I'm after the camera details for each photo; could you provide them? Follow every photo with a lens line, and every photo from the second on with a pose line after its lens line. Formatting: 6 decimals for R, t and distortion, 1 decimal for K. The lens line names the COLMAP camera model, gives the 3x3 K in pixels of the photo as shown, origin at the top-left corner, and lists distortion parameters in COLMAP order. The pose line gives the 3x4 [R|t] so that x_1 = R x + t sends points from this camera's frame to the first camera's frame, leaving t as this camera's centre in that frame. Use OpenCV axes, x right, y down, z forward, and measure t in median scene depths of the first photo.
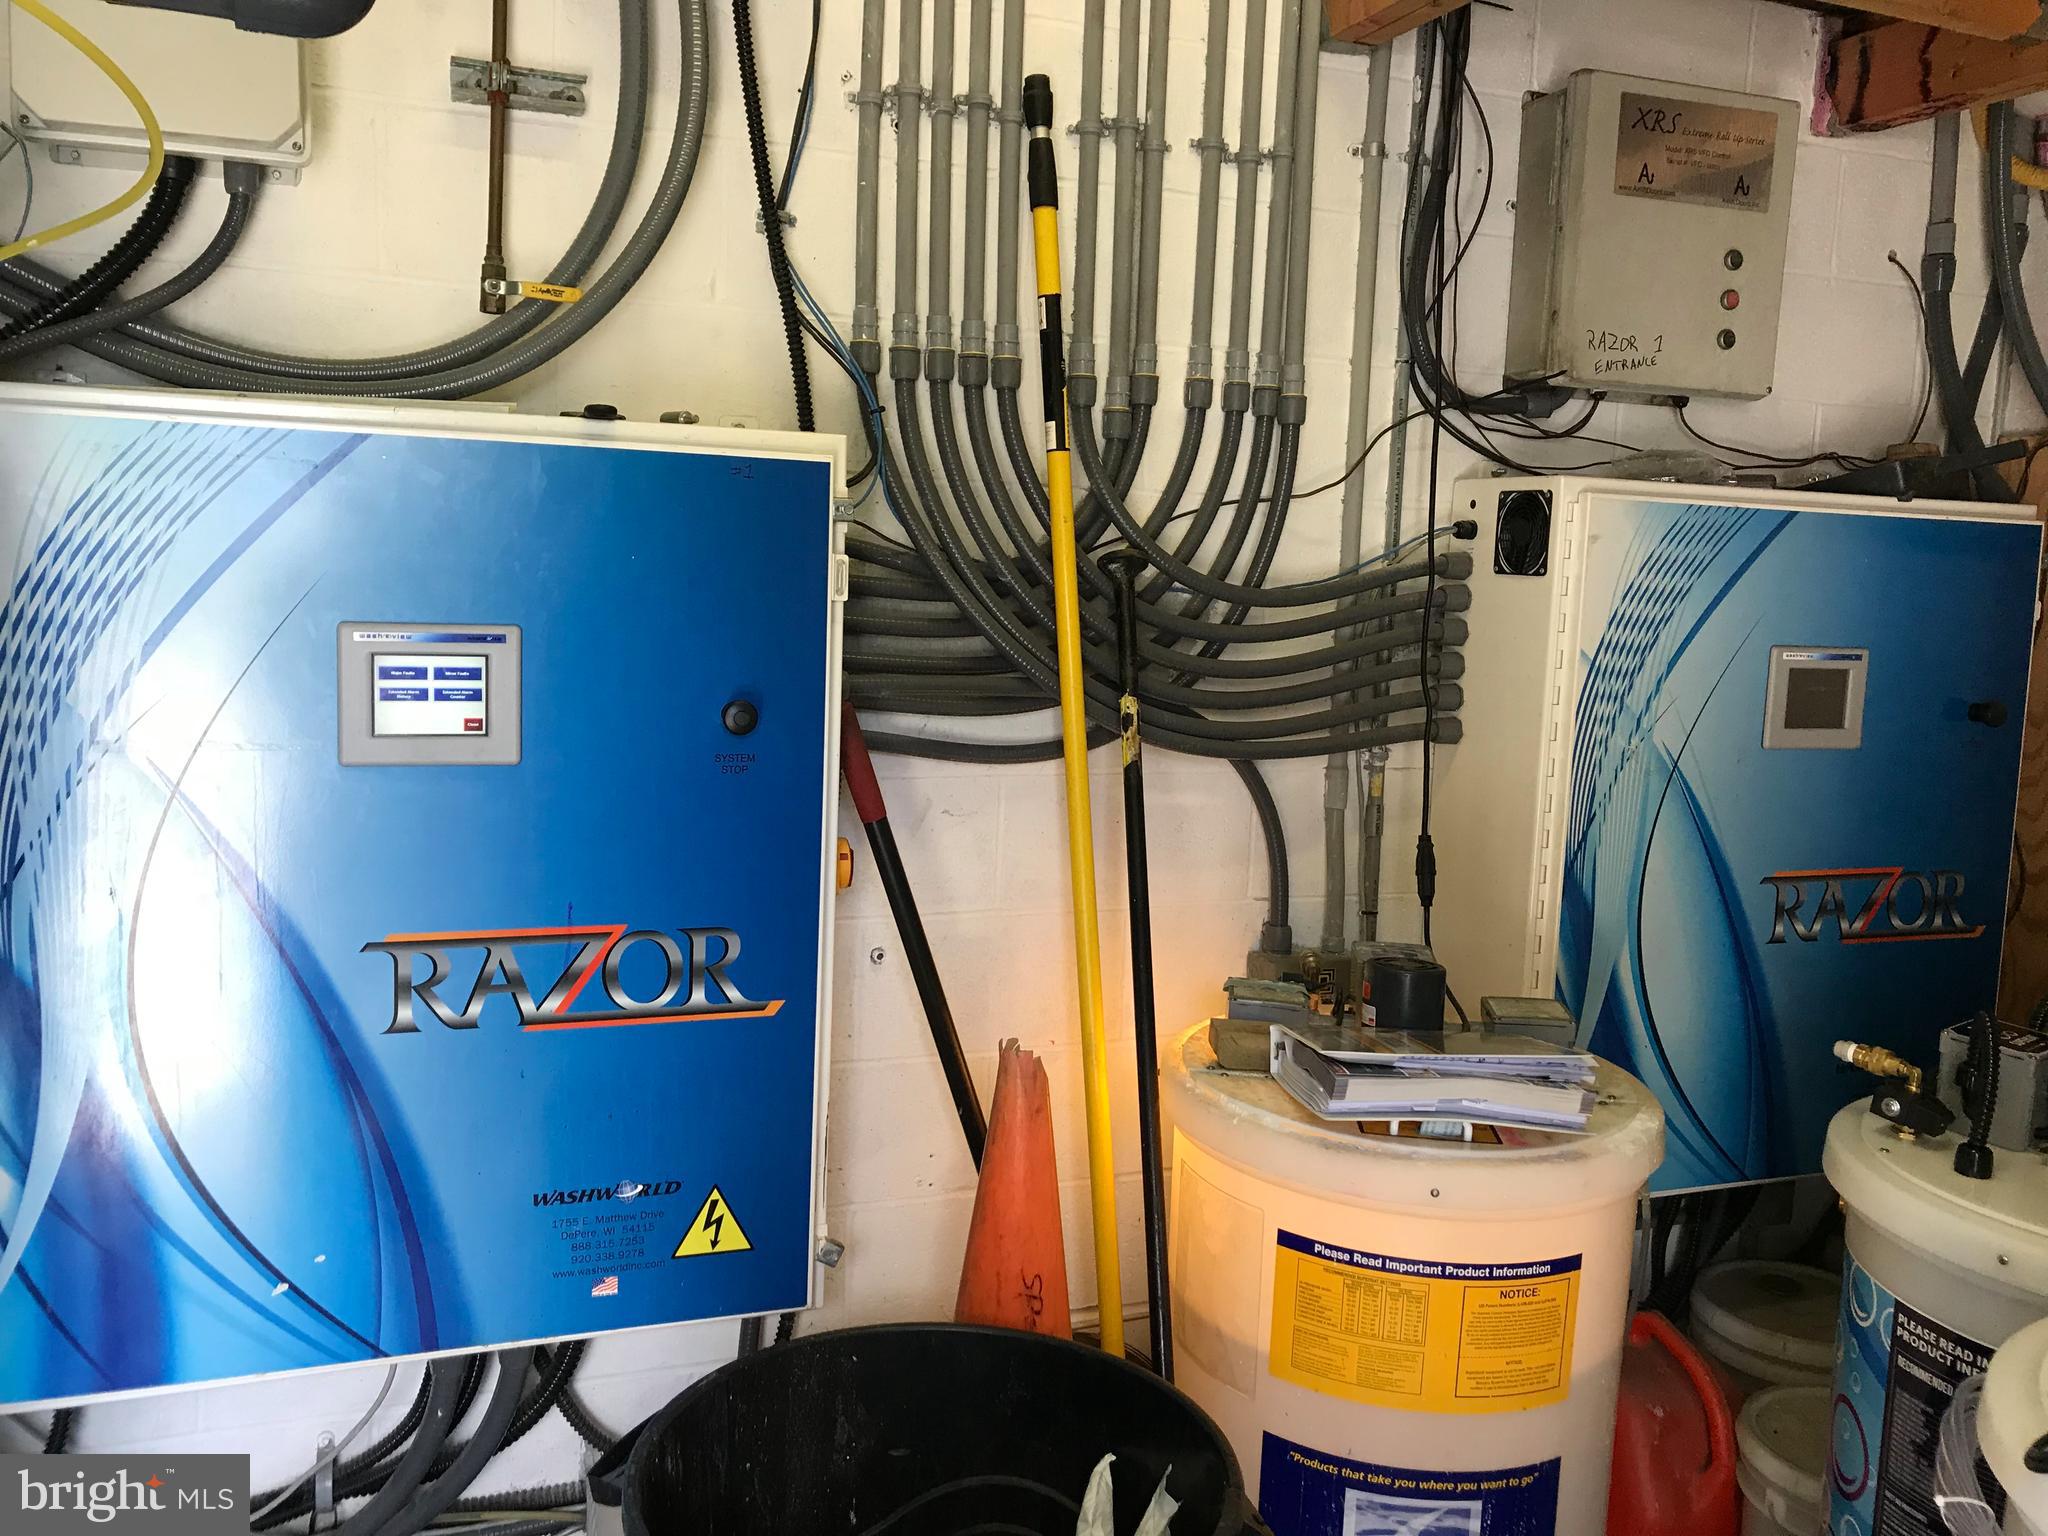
lens RADIAL K [[1709.1, 0, 1024.0], [0, 1709.1, 768.0], [0, 0, 1]] dist [0.005019, 0.003482]
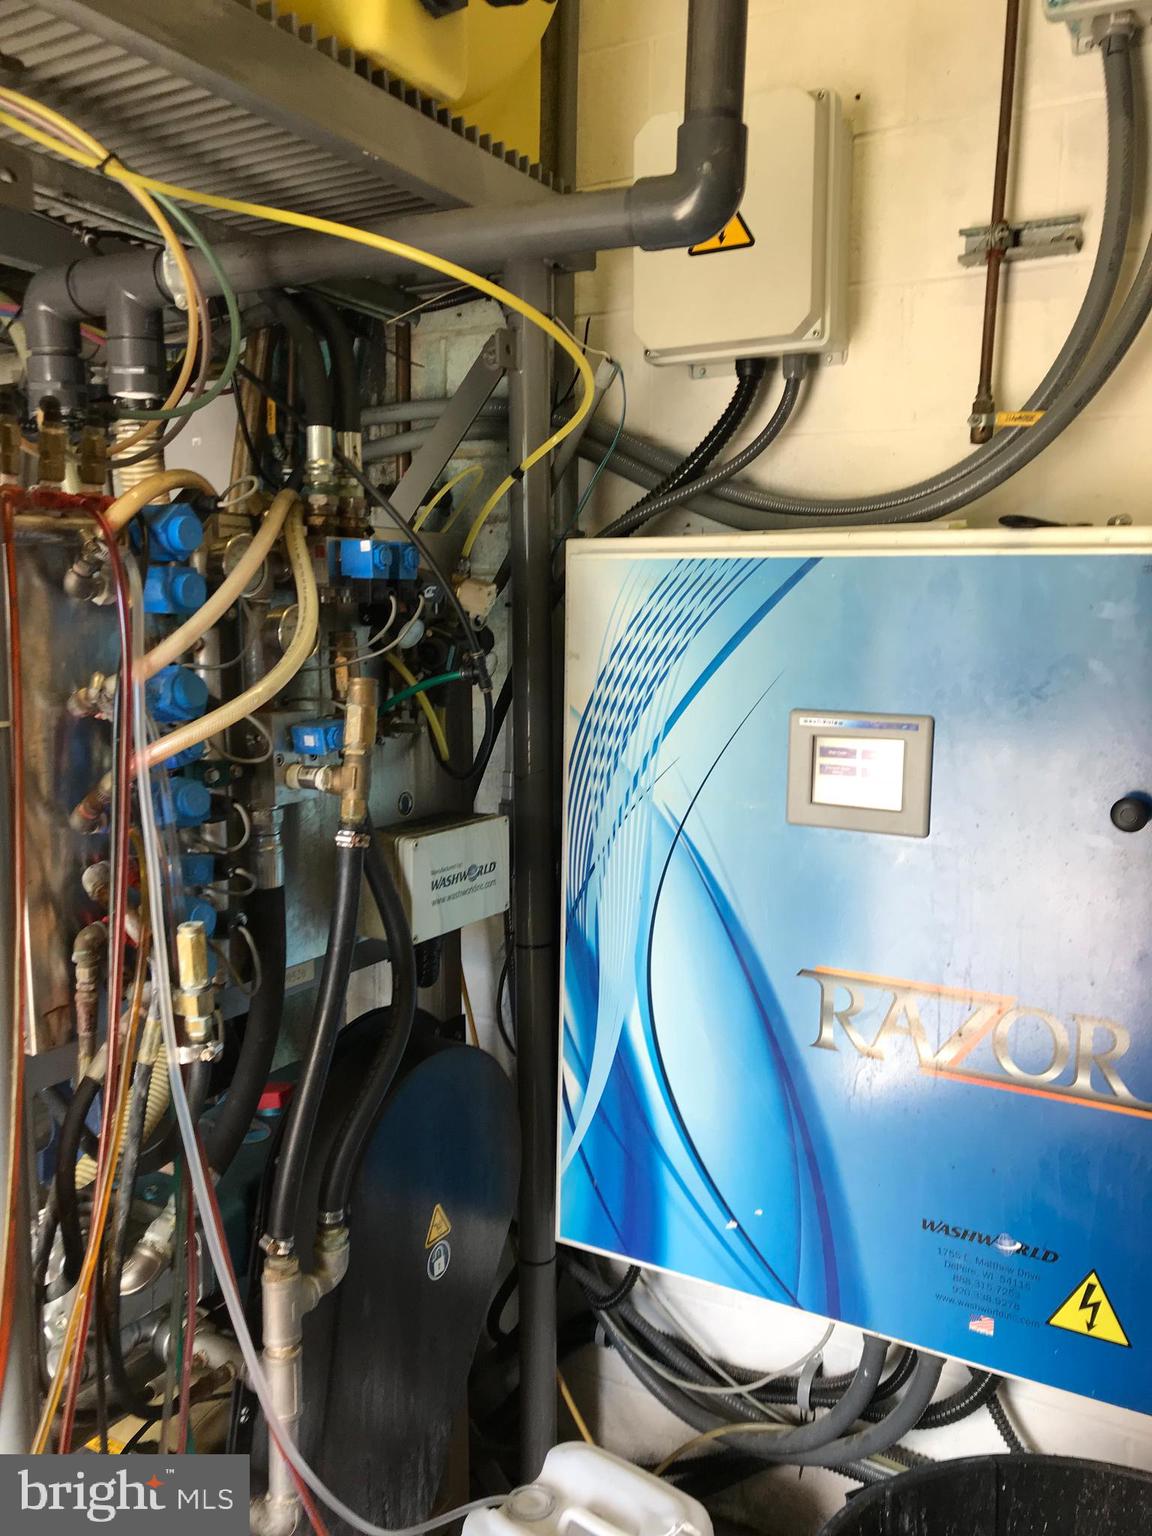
lens RADIAL K [[1281.8, 0, 576.0], [0, 1281.8, 768.0], [0, 0, 1]] dist [0.005019, 0.003482]
pose [[0.623200, 0.066271, -0.779250, 0.208984], [-0.091104, 0.995771, 0.011825, -0.035501], [0.776738, 0.063624, 0.626602, 0.268758]]
